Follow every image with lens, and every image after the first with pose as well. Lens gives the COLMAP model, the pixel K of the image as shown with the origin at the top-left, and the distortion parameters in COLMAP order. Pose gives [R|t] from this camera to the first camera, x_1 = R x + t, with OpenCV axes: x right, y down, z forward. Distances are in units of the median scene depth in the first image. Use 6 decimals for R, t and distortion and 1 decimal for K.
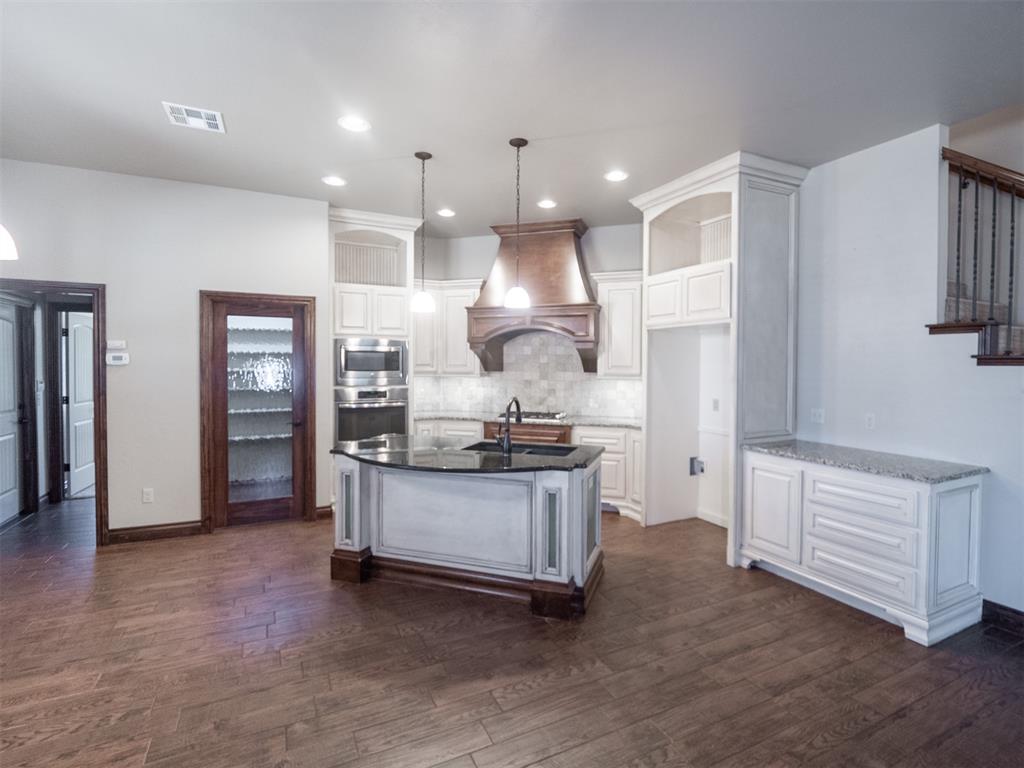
lens RADIAL K [[510.1, 0, 515.1], [0, 510.1, 377.5], [0, 0, 1]] dist [-0.010958, 0.001517]
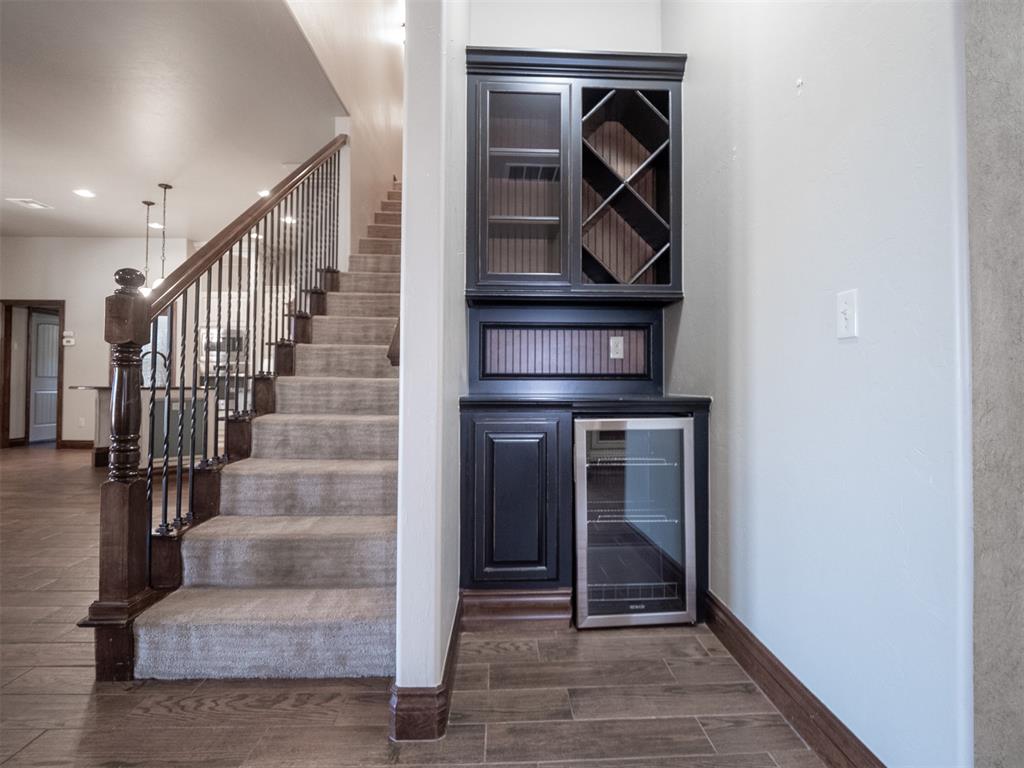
lens RADIAL K [[510.1, 0, 518.3], [0, 510.1, 377.4], [0, 0, 1]] dist [-0.010958, 0.001517]
pose [[0.922780, -0.013713, -0.385083, 1.719132], [-0.007299, 0.998565, -0.053048, 0.216461], [0.385258, 0.051762, 0.921356, -0.003708]]
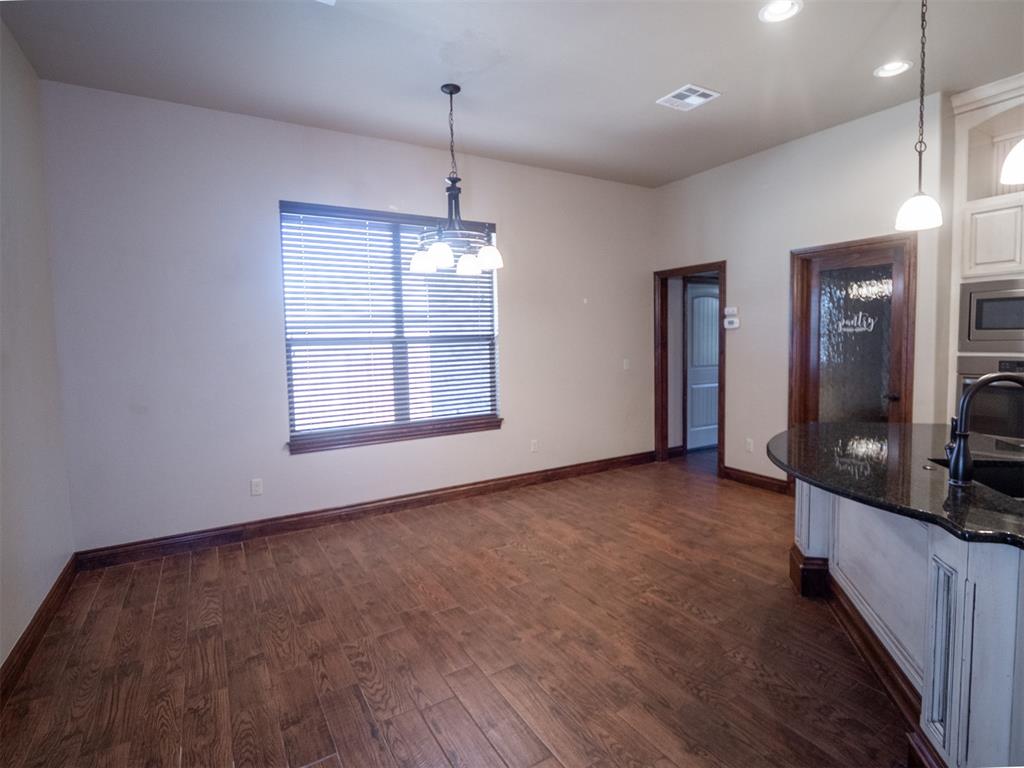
lens RADIAL K [[510.1, 0, 519.5], [0, 510.1, 376.1], [0, 0, 1]] dist [-0.010958, 0.001517]
pose [[0.104296, 0.065069, -0.992415, 0.442709], [-0.008857, 0.997879, 0.064496, 0.017375], [0.994507, 0.002063, 0.104651, 0.511886]]
